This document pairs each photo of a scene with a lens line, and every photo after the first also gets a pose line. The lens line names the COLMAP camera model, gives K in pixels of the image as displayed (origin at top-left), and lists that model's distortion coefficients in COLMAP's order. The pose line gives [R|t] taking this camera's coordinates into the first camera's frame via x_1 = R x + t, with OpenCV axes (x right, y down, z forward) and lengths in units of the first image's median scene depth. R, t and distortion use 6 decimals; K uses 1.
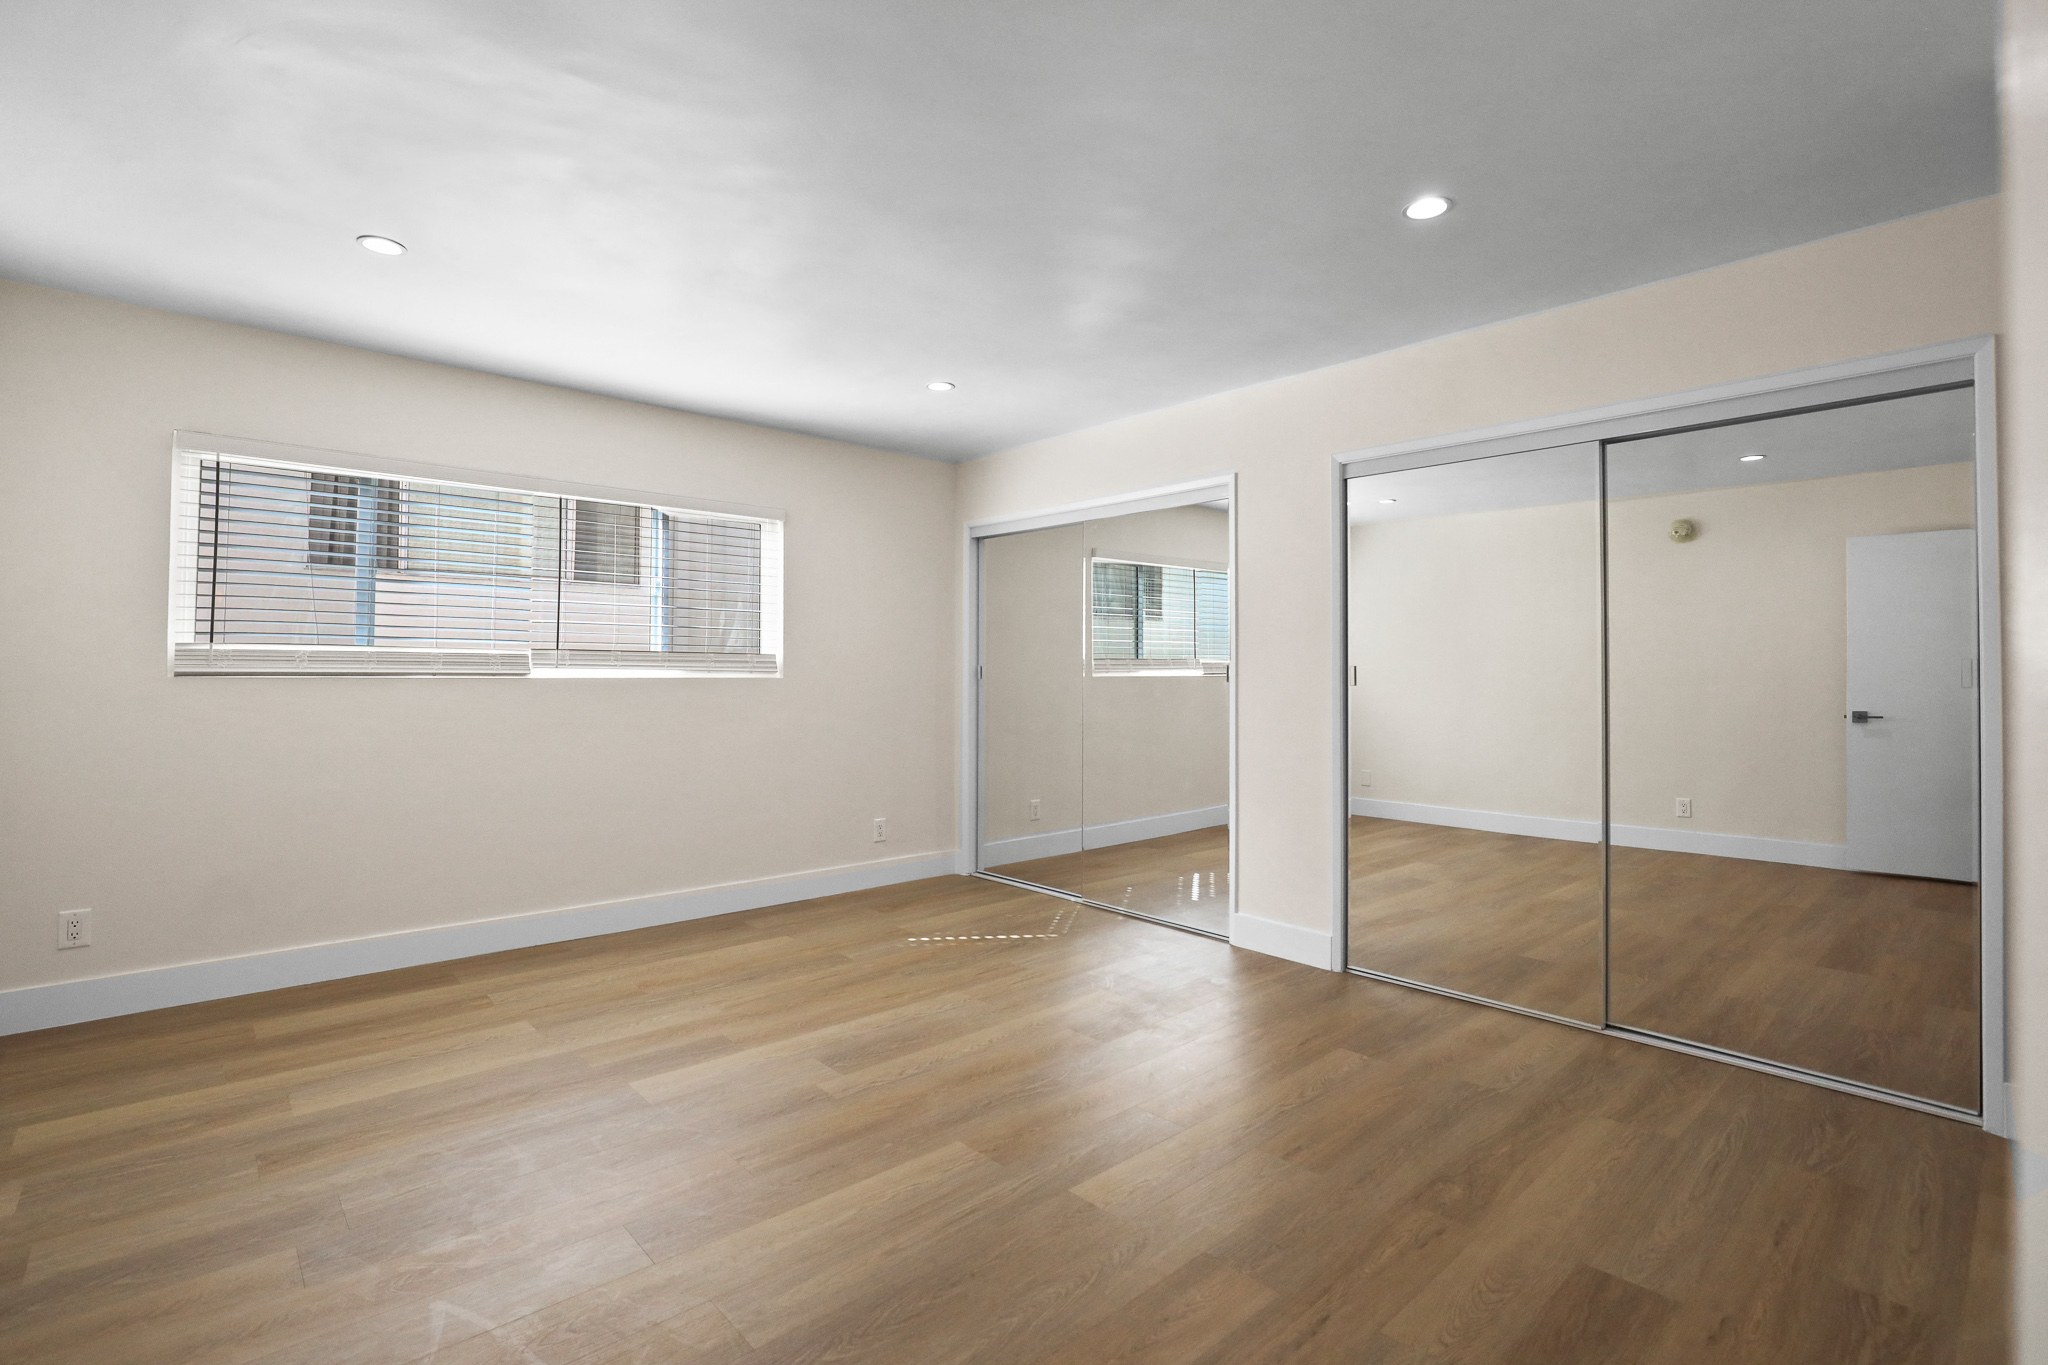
lens RADIAL K [[945.2, 0, 1046.9], [0, 945.2, 668.4], [0, 0, 1]] dist [-0.010736, 0.002476]
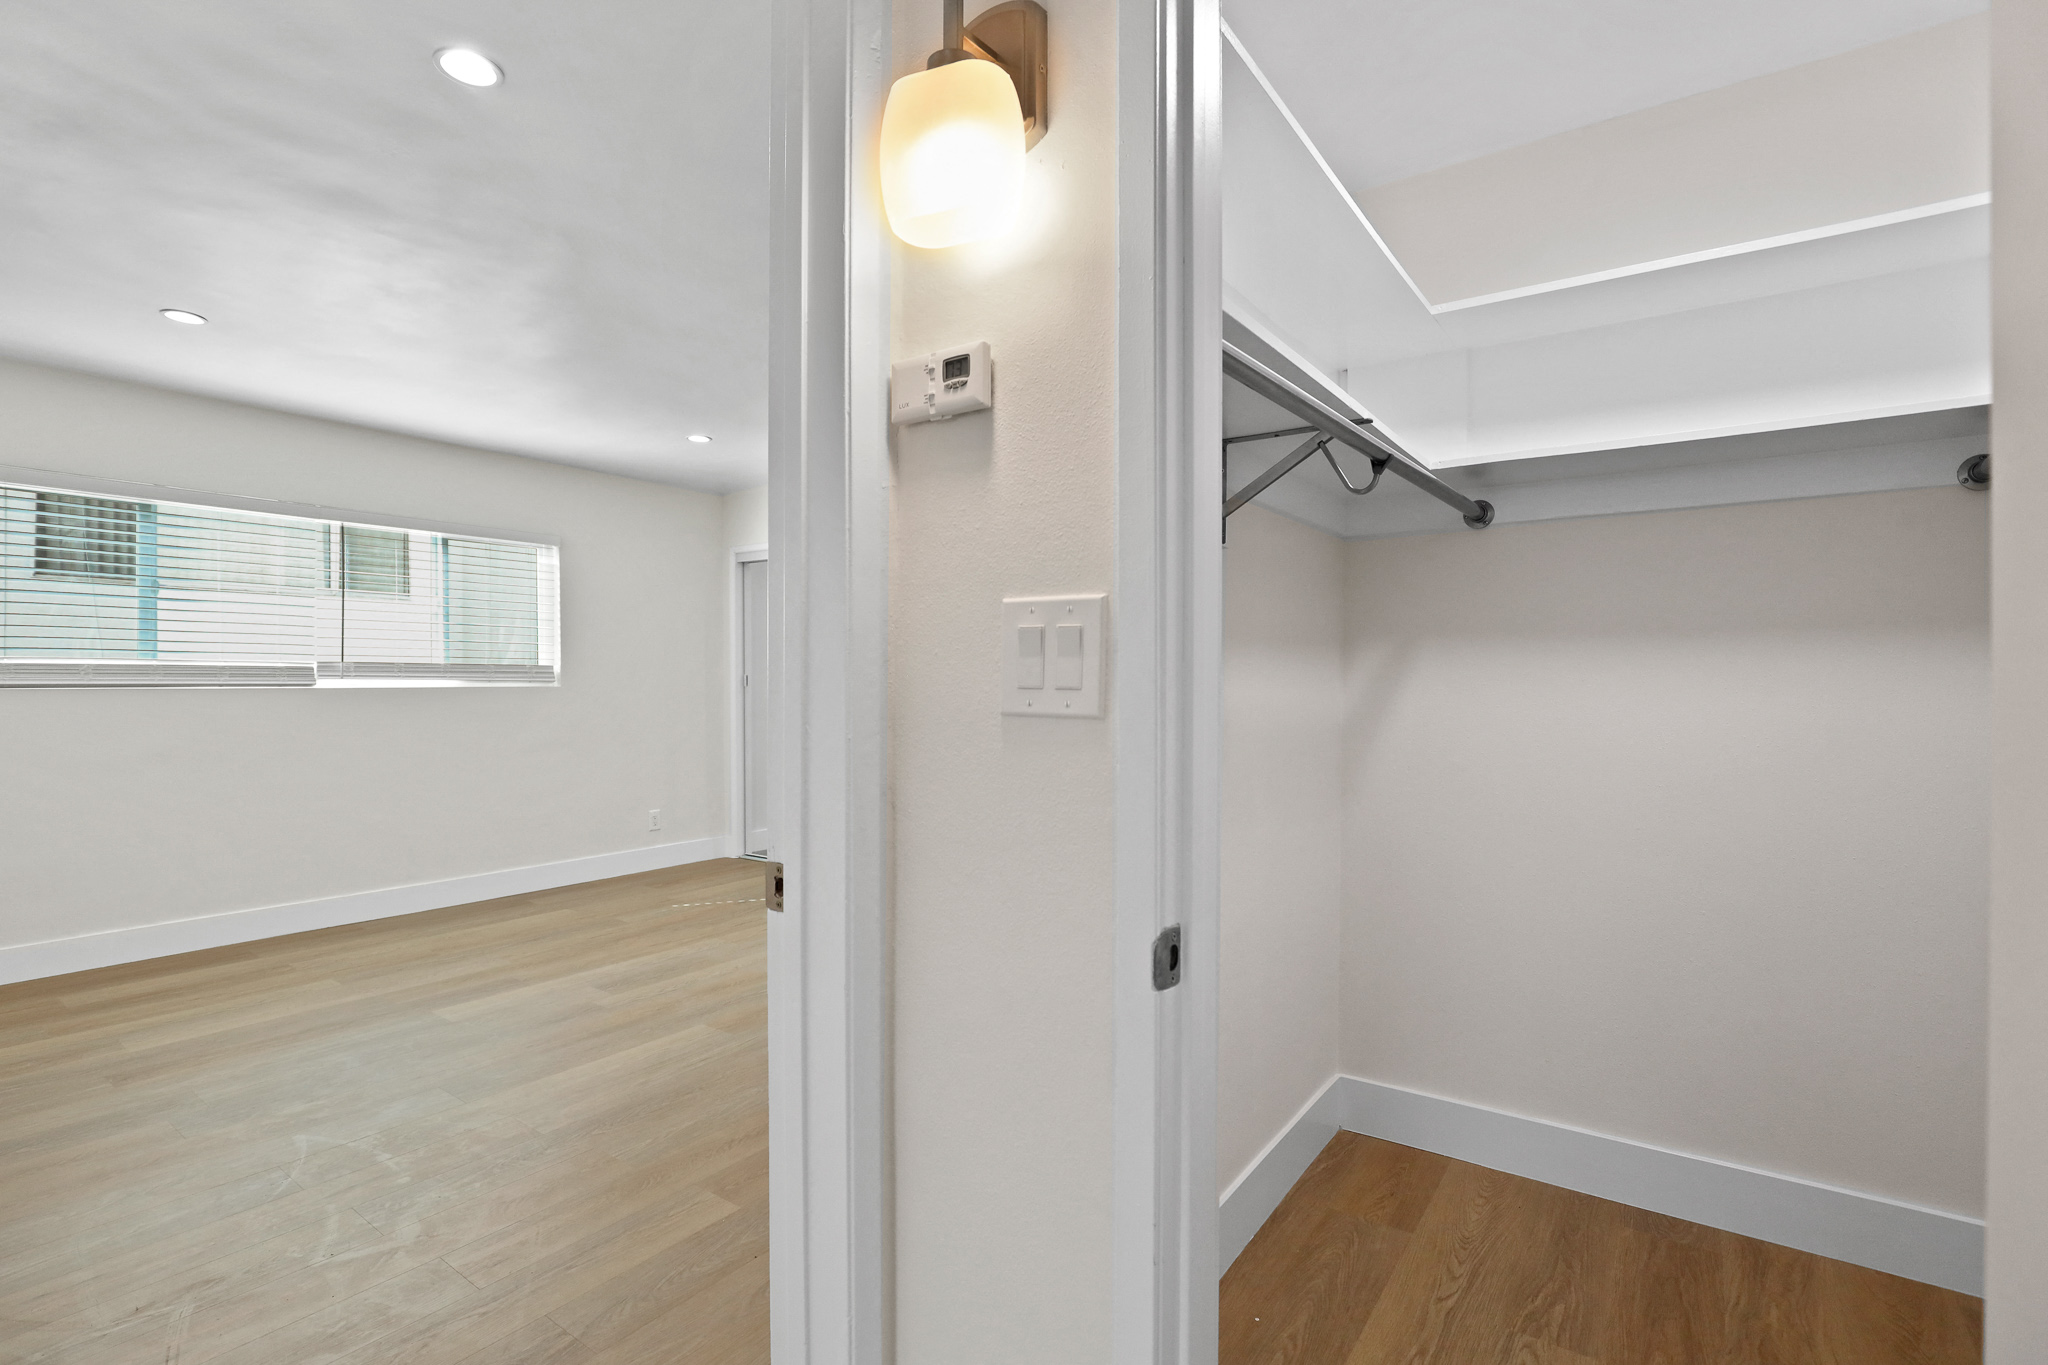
lens RADIAL K [[945.2, 0, 1029.9], [0, 945.2, 699.6], [0, 0, 1]] dist [-0.010736, 0.002476]
pose [[0.982632, -0.008827, 0.185352, 0.079960], [0.004235, 0.999675, 0.025158, -0.000778], [-0.185514, -0.023936, 0.982350, -0.269149]]
